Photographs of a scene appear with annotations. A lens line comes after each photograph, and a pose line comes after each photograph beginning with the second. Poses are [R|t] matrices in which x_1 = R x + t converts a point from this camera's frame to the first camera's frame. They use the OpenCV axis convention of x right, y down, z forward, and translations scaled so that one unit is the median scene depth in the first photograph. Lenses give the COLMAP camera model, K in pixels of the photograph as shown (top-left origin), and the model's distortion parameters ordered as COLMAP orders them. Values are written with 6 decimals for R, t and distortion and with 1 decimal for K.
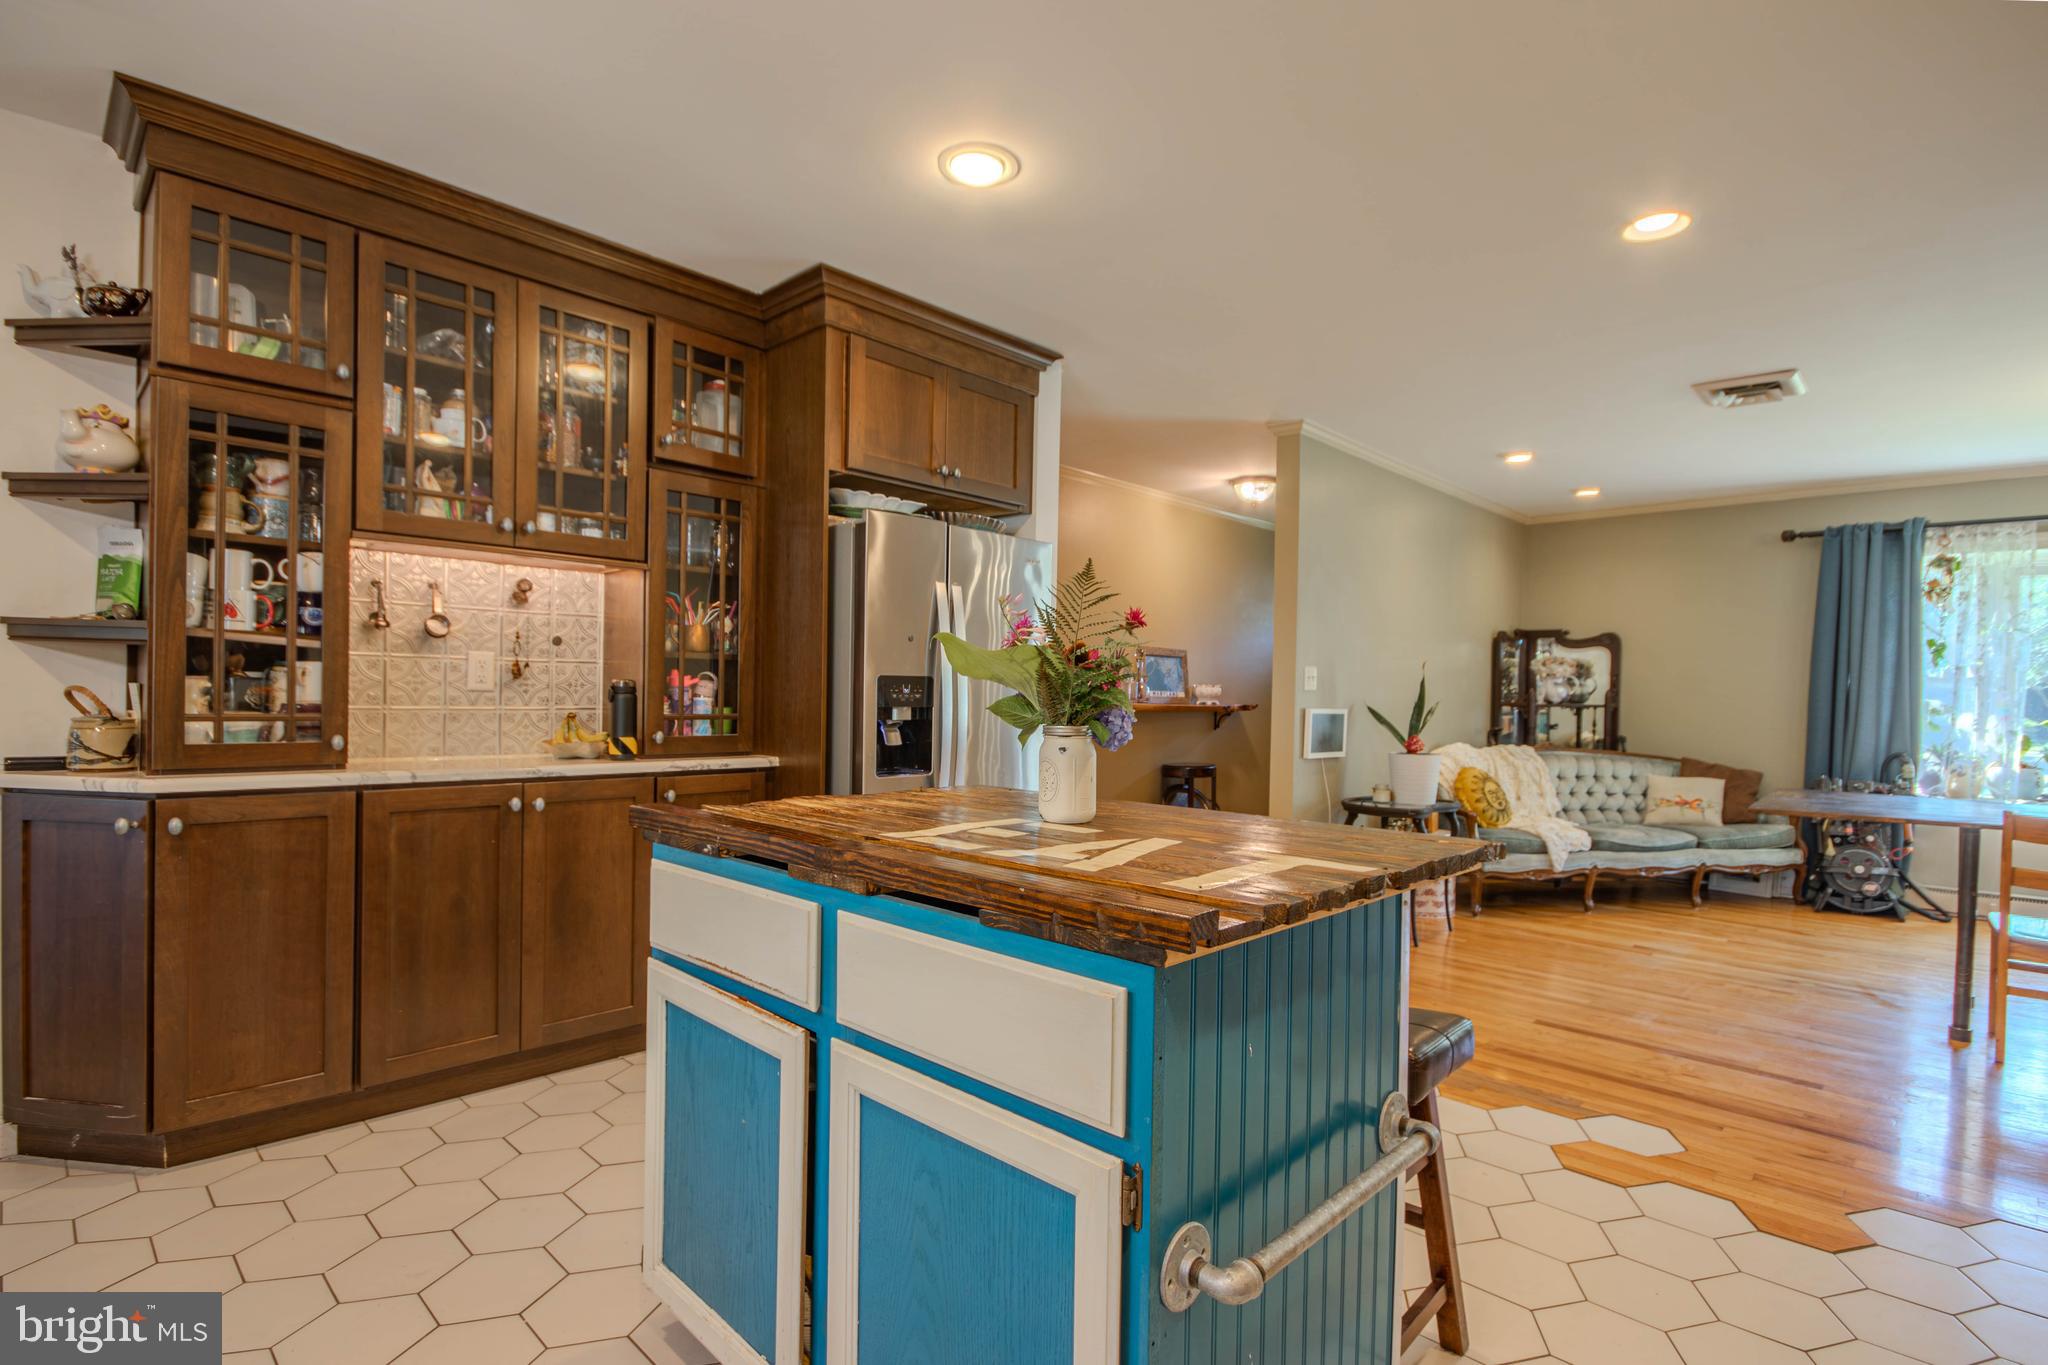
lens RADIAL K [[979.3, 0, 1027.2], [0, 979.3, 694.6], [0, 0, 1]] dist [-0.000386, 0.000018]
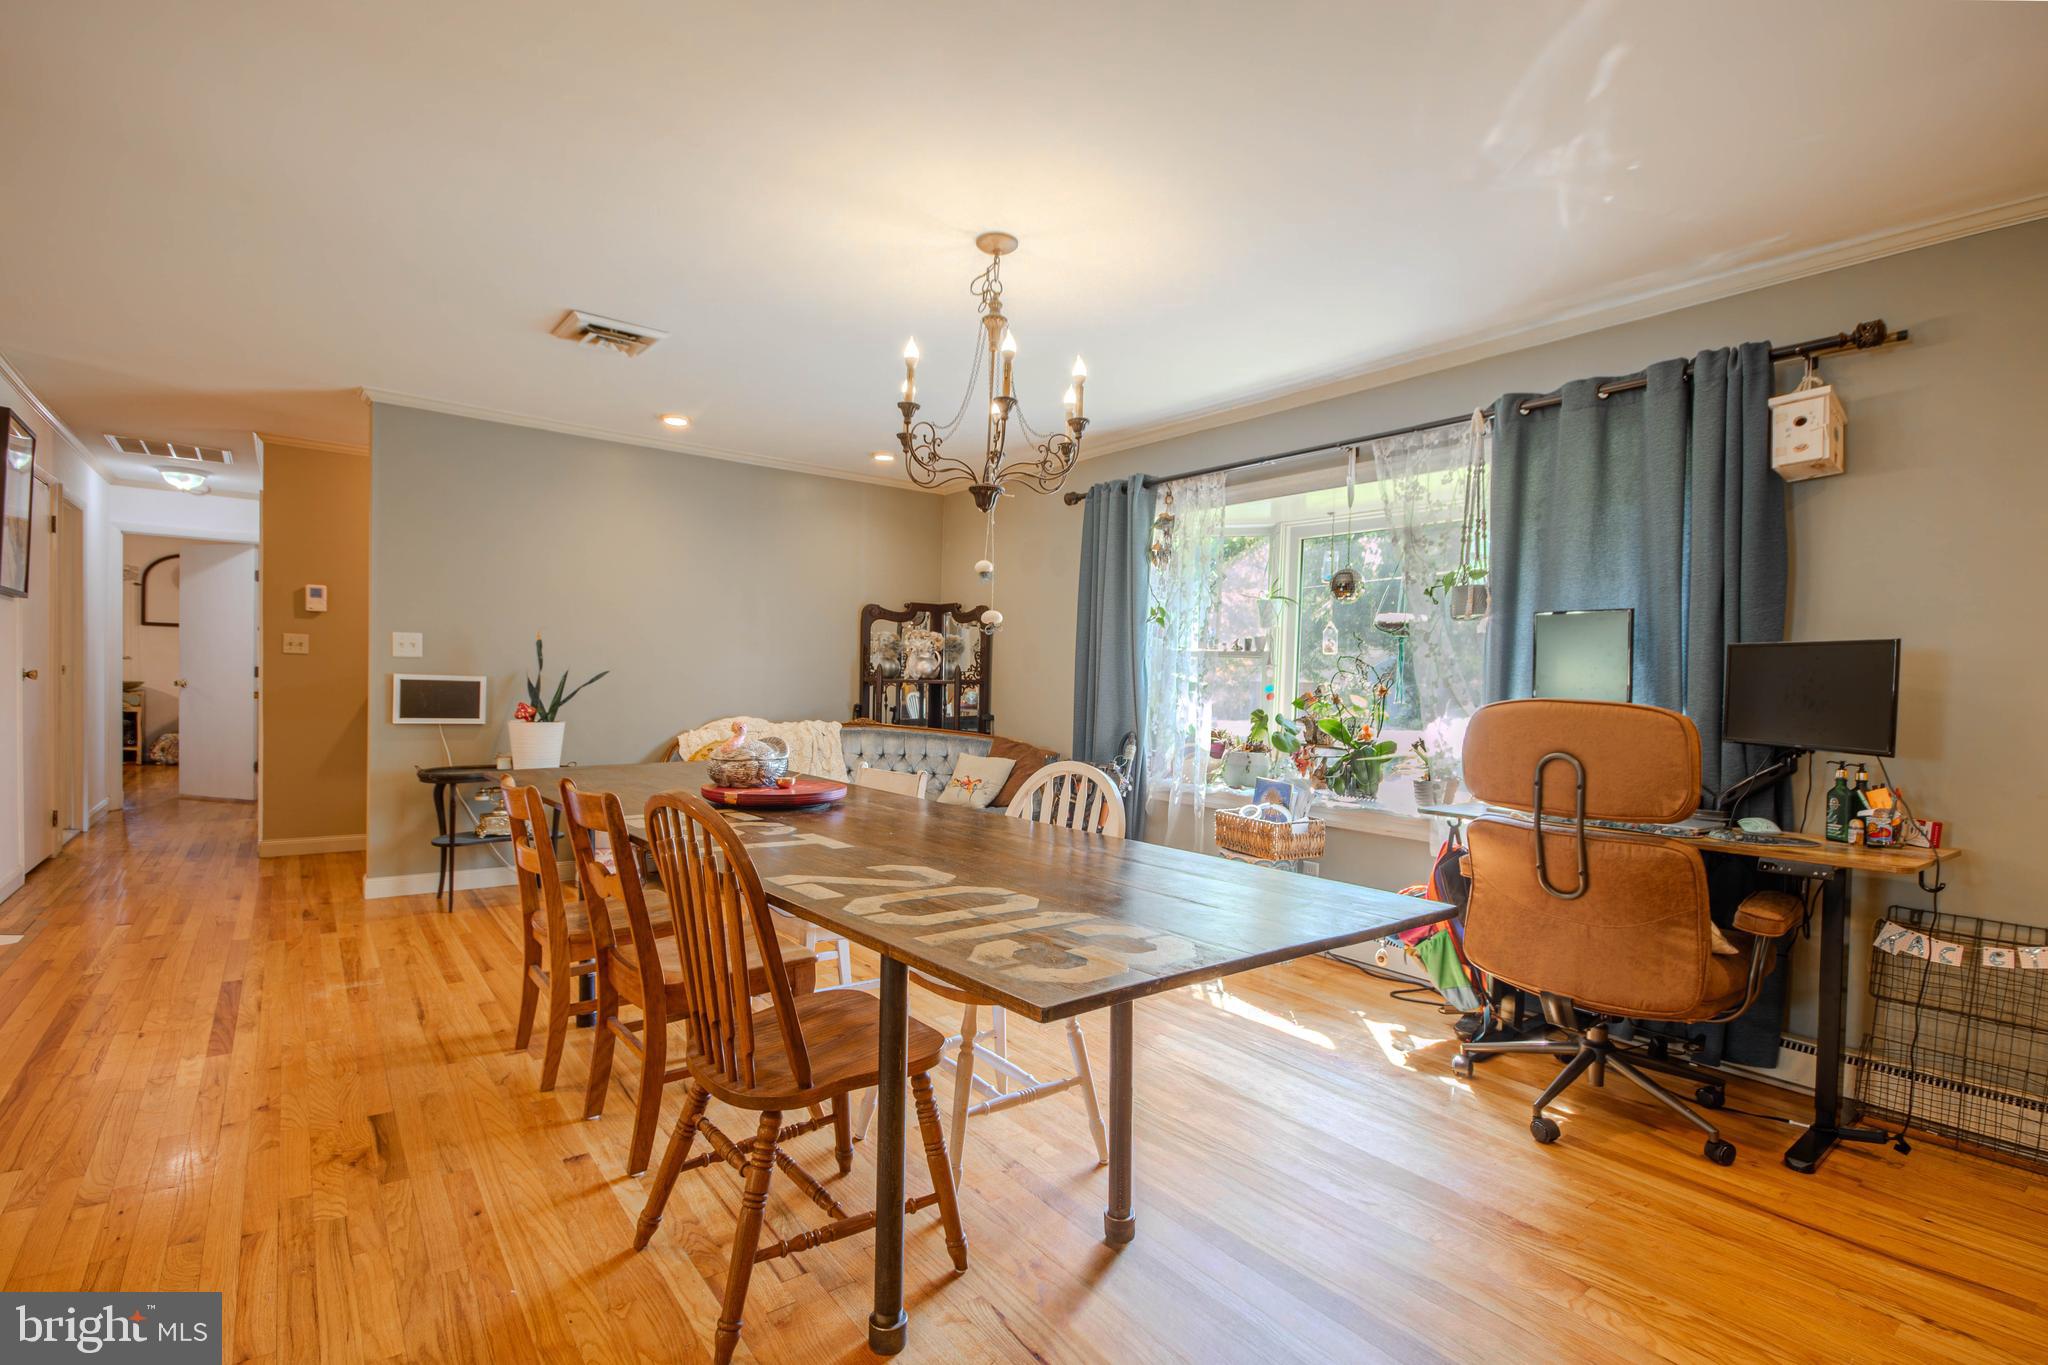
lens RADIAL K [[979.3, 0, 1023.2], [0, 979.3, 681.1], [0, 0, 1]] dist [-0.000386, 0.000018]
pose [[0.987218, 0.011649, -0.158948, 0.959184], [-0.012391, 0.999916, -0.003676, 0.015149], [0.158892, 0.005598, 0.987280, 0.094357]]
